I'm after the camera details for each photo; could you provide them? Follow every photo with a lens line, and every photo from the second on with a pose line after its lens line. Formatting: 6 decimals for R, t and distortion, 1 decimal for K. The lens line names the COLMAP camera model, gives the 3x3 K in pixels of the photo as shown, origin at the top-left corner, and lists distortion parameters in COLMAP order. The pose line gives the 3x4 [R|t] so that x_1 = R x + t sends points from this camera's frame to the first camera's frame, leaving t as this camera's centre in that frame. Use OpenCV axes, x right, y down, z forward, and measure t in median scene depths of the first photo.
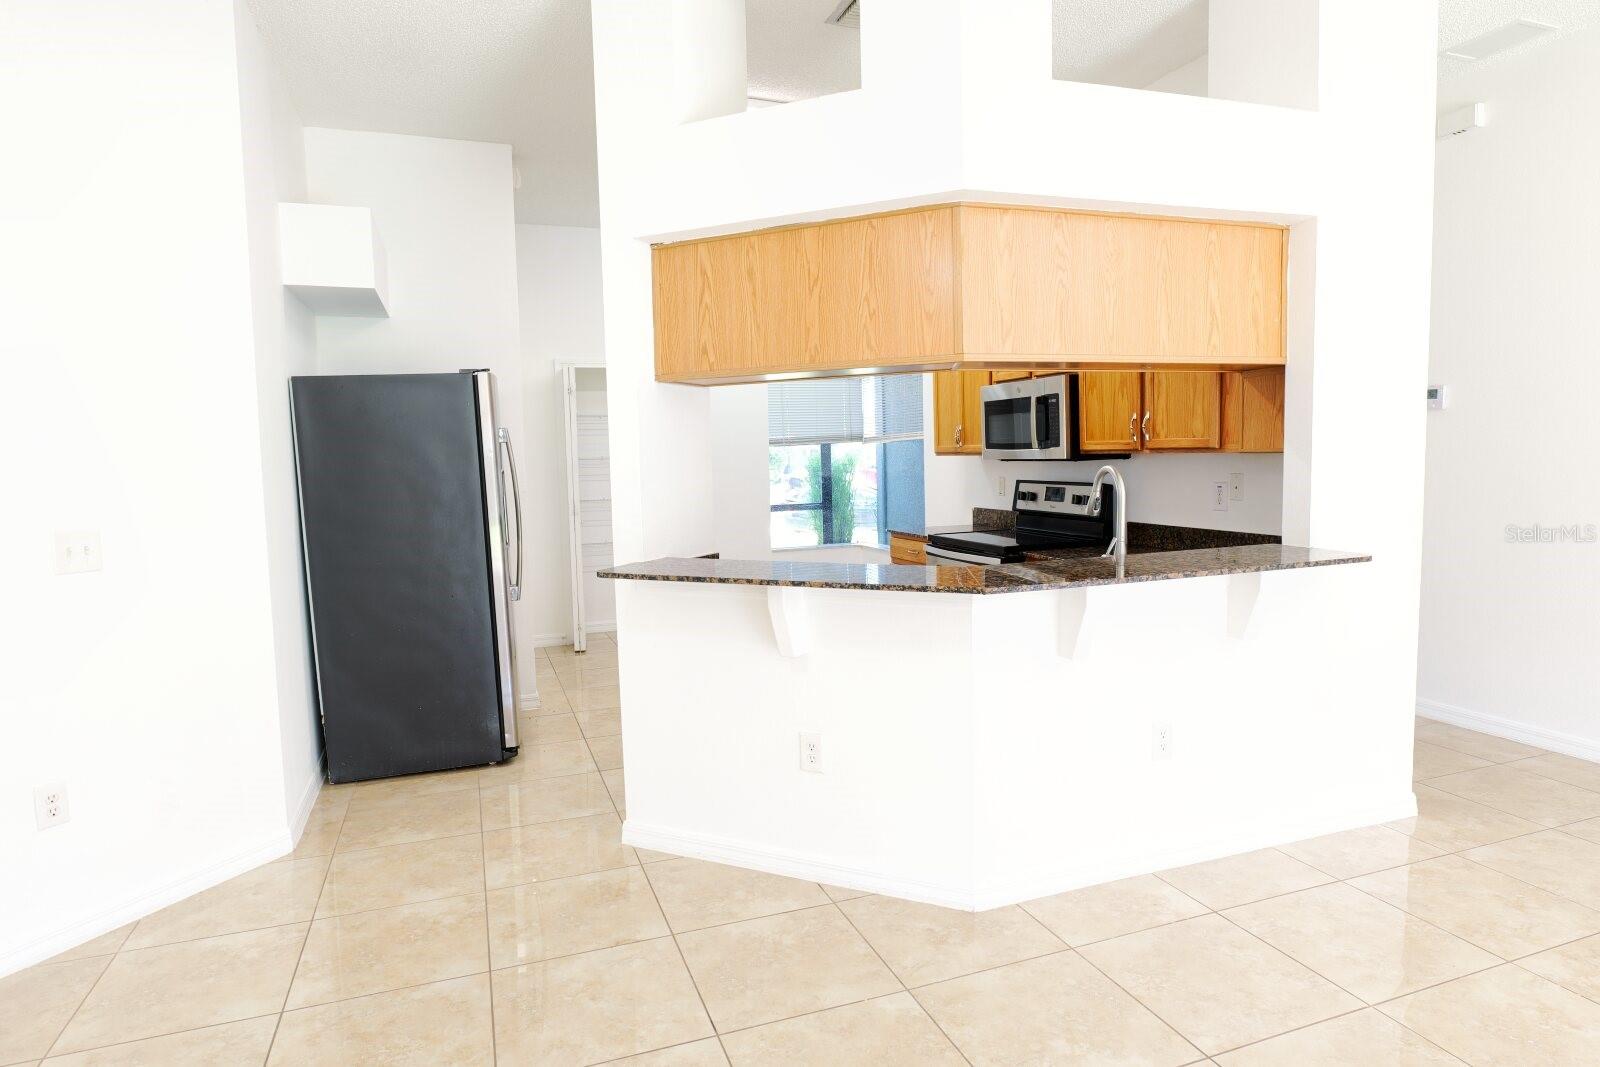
lens RADIAL K [[913.7, 0, 800.0], [0, 913.7, 533.5], [0, 0, 1]] dist [-0.004741, -0.000678]
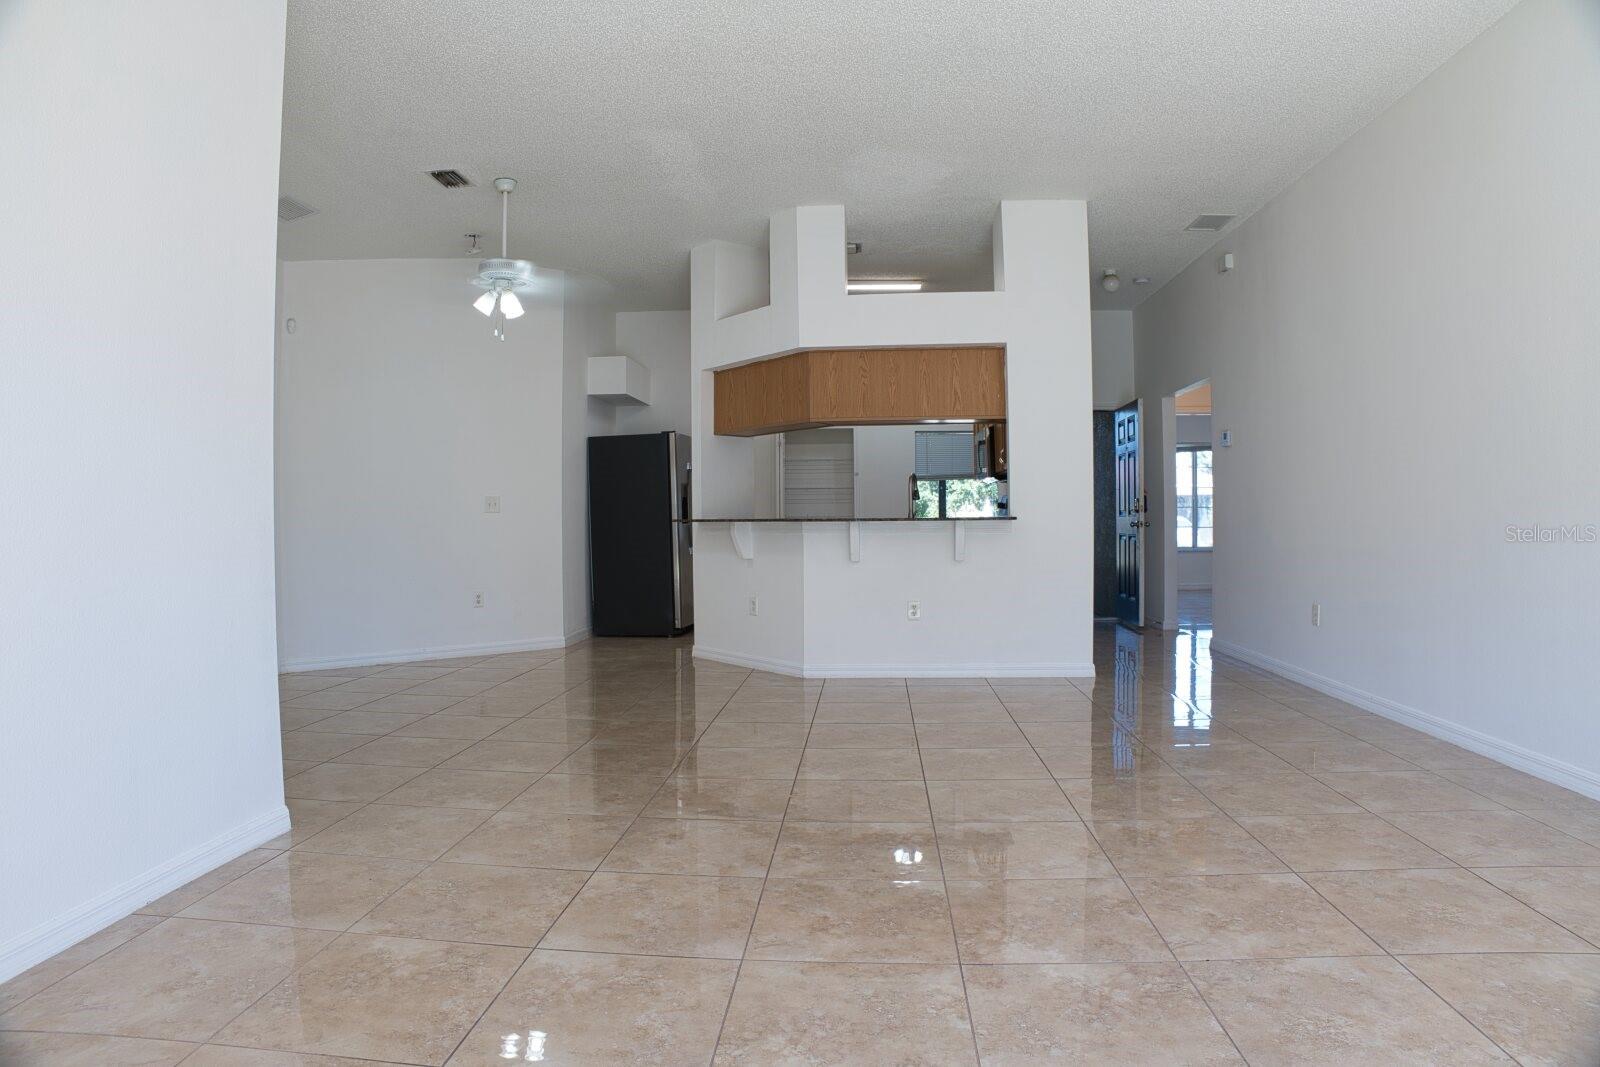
lens RADIAL K [[934.8, 0, 800.0], [0, 934.8, 533.5], [0, 0, 1]] dist [-0.164655, 0.036850]
pose [[0.902815, 0.024977, -0.429303, 0.912966], [-0.055411, 0.996746, -0.058538, 0.169807], [0.426444, 0.076637, 0.901262, -0.808225]]
